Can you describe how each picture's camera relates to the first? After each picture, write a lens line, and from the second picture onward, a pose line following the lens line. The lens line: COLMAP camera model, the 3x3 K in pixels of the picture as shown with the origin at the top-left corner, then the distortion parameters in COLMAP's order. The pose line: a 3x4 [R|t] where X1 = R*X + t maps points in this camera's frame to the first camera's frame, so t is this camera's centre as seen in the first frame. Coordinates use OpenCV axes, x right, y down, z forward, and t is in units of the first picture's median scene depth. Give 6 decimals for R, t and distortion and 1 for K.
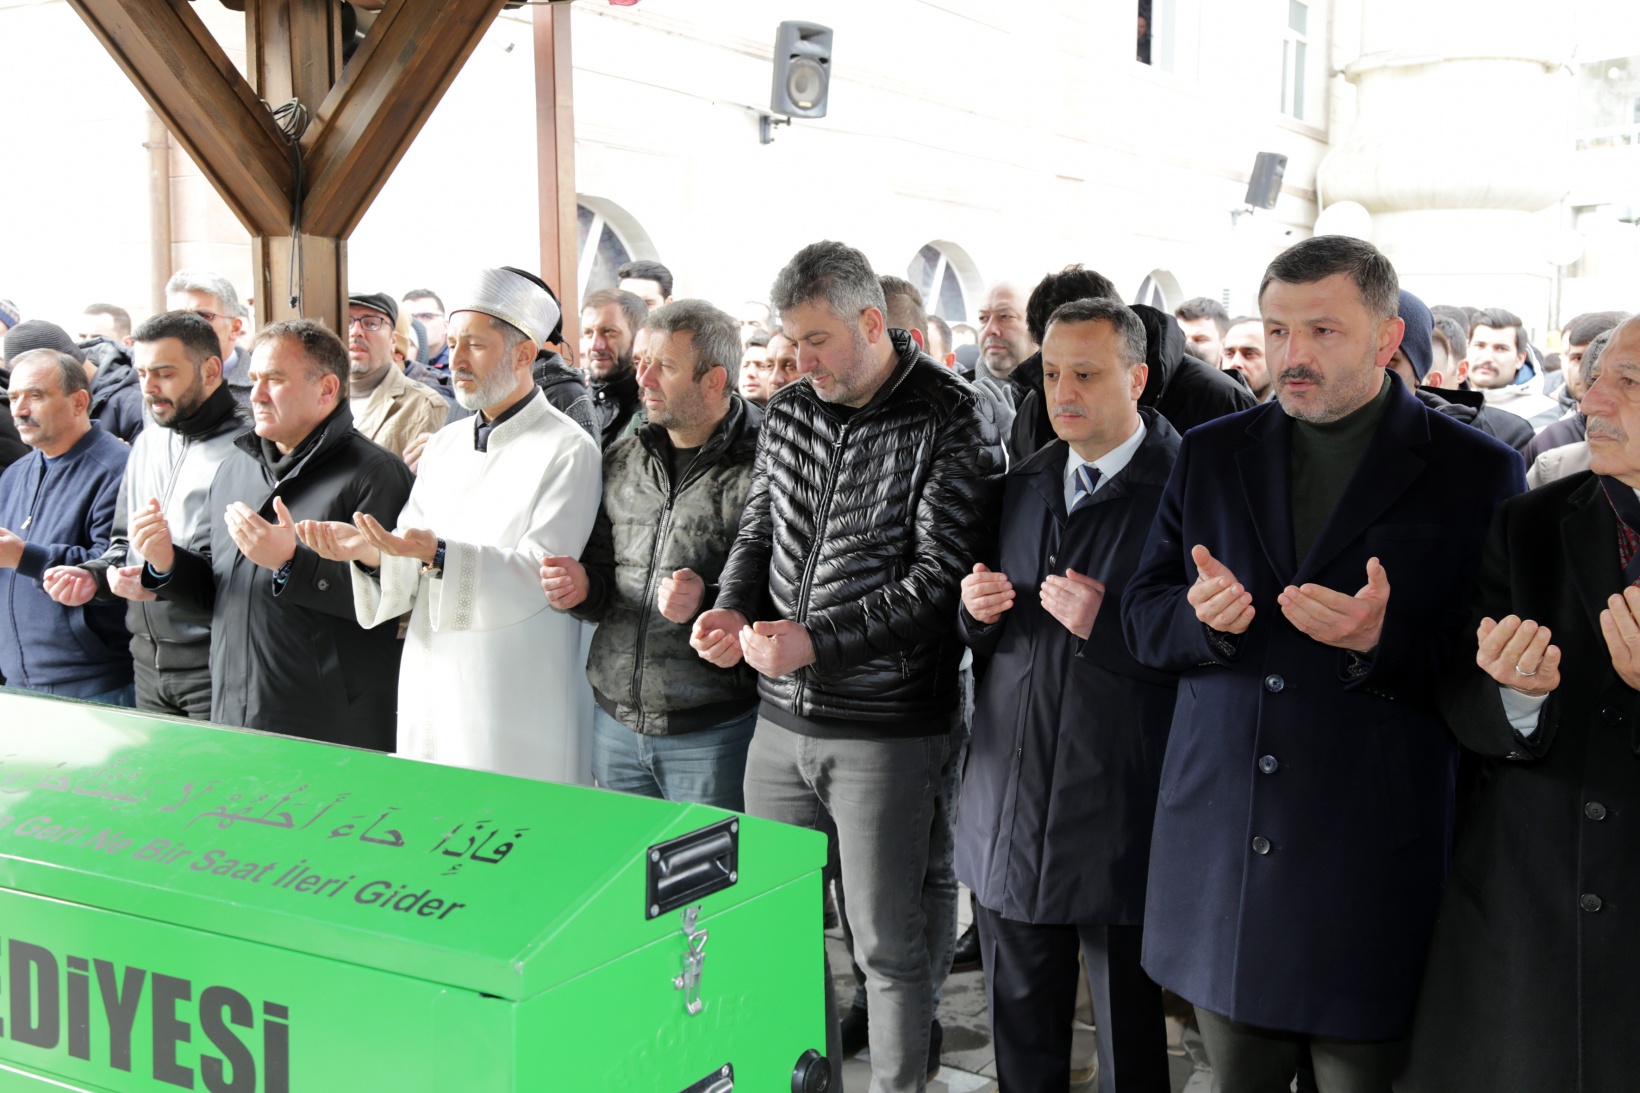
lens RADIAL K [[1852.9, 0, 826.3], [0, 1852.9, 530.6], [0, 0, 1]] dist [0.050729, 0.000000]
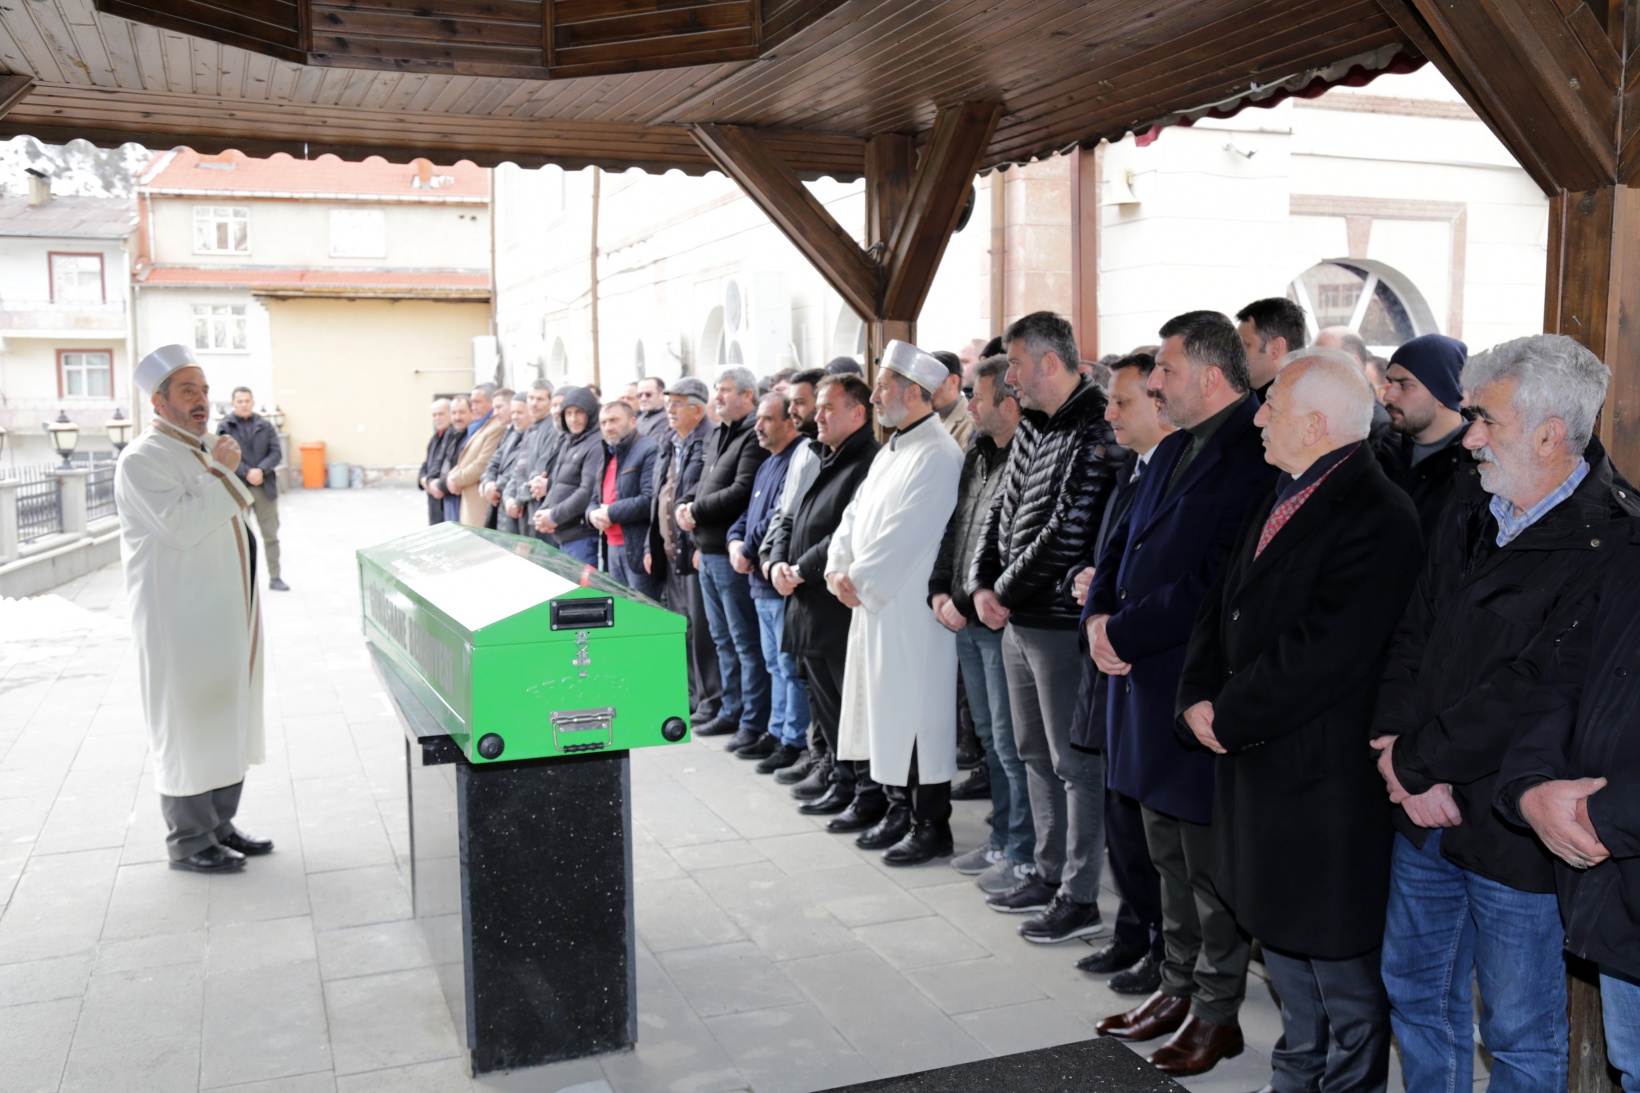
lens RADIAL K [[1573.7, 0, 823.7], [0, 1573.7, 562.9], [0, 0, 1]] dist [0.031738, 0.000000]
pose [[0.815793, 0.049653, -0.576208, 0.612951], [-0.041188, 0.998766, 0.027752, 0.023203], [0.576875, 0.001094, 0.816832, -0.206965]]
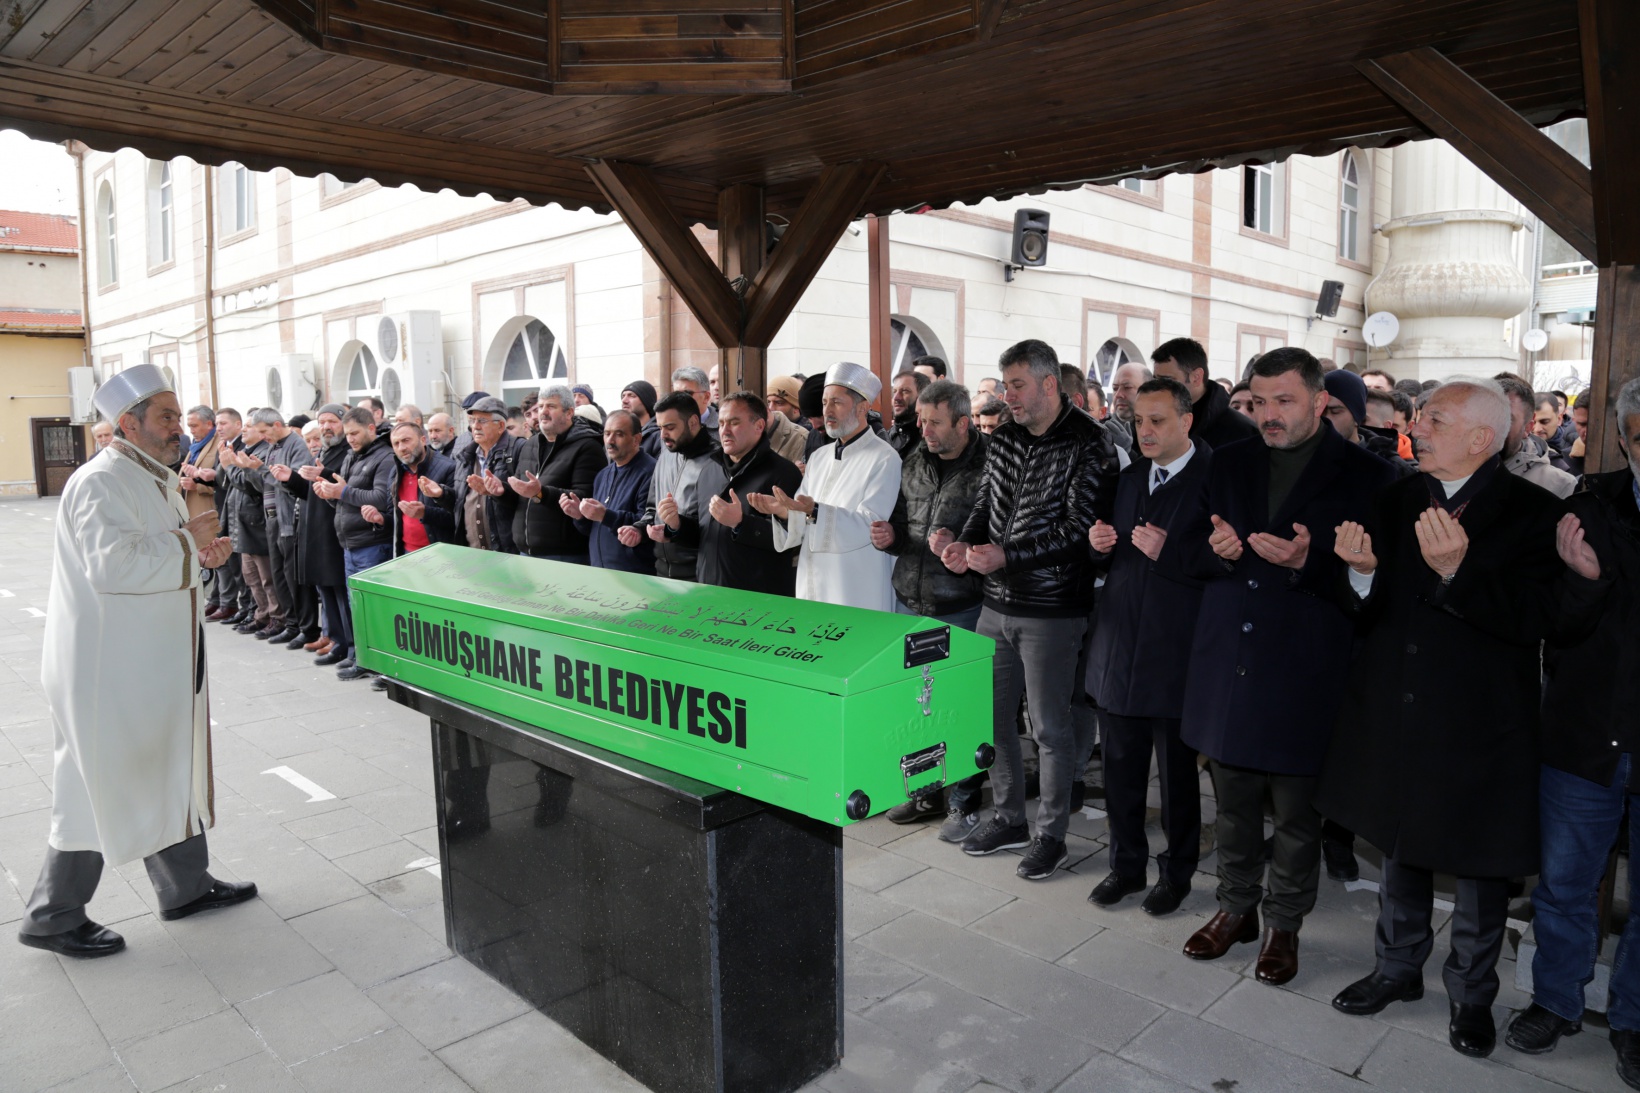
lens RADIAL K [[1137.3, 0, 818.9], [0, 1137.3, 580.6], [0, 0, 1]] dist [-0.096934, 0.047152]
pose [[0.979537, 0.021474, -0.200113, 0.030686], [-0.010363, 0.998354, 0.056409, 0.014508], [0.200995, -0.053181, 0.978148, -0.139933]]
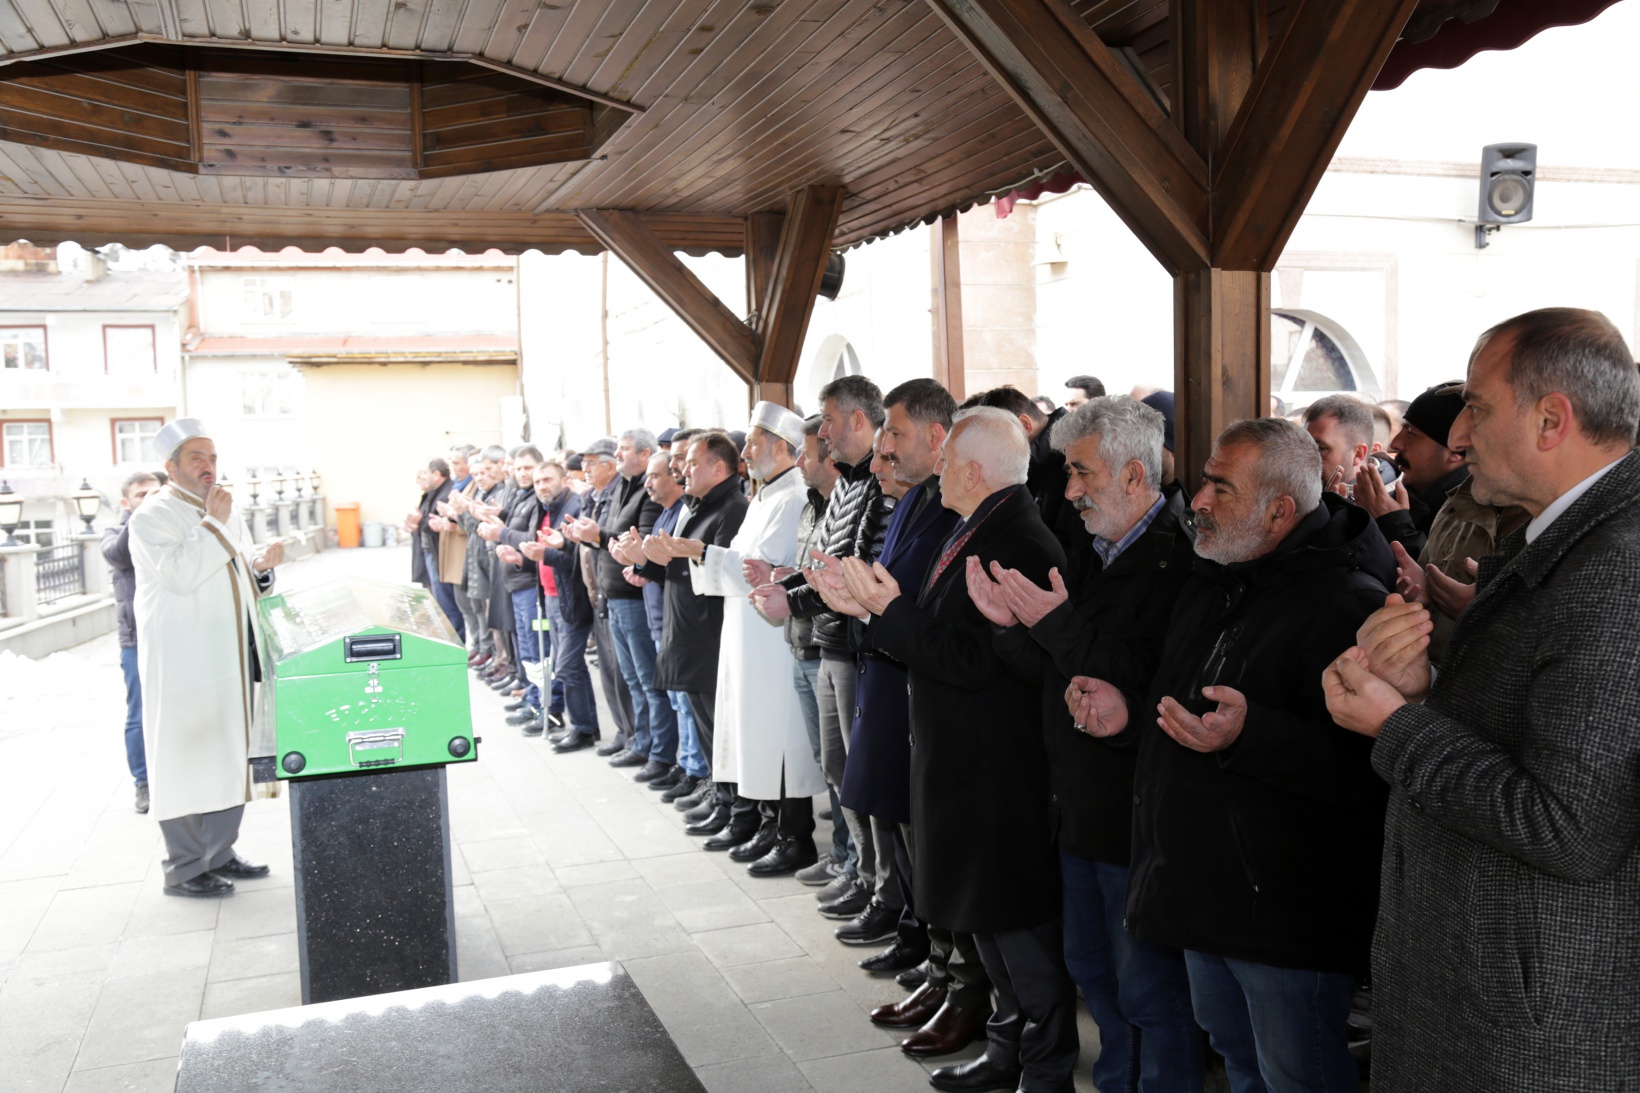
lens RADIAL K [[1573.7, 0, 828.4], [0, 1573.7, 561.2], [0, 0, 1]] dist [0.031738, 0.000000]
pose [[0.796606, 0.015575, -0.604298, 0.867887], [-0.022886, 0.999728, -0.004401, 0.022968], [0.604065, 0.017336, 0.796746, -0.207644]]
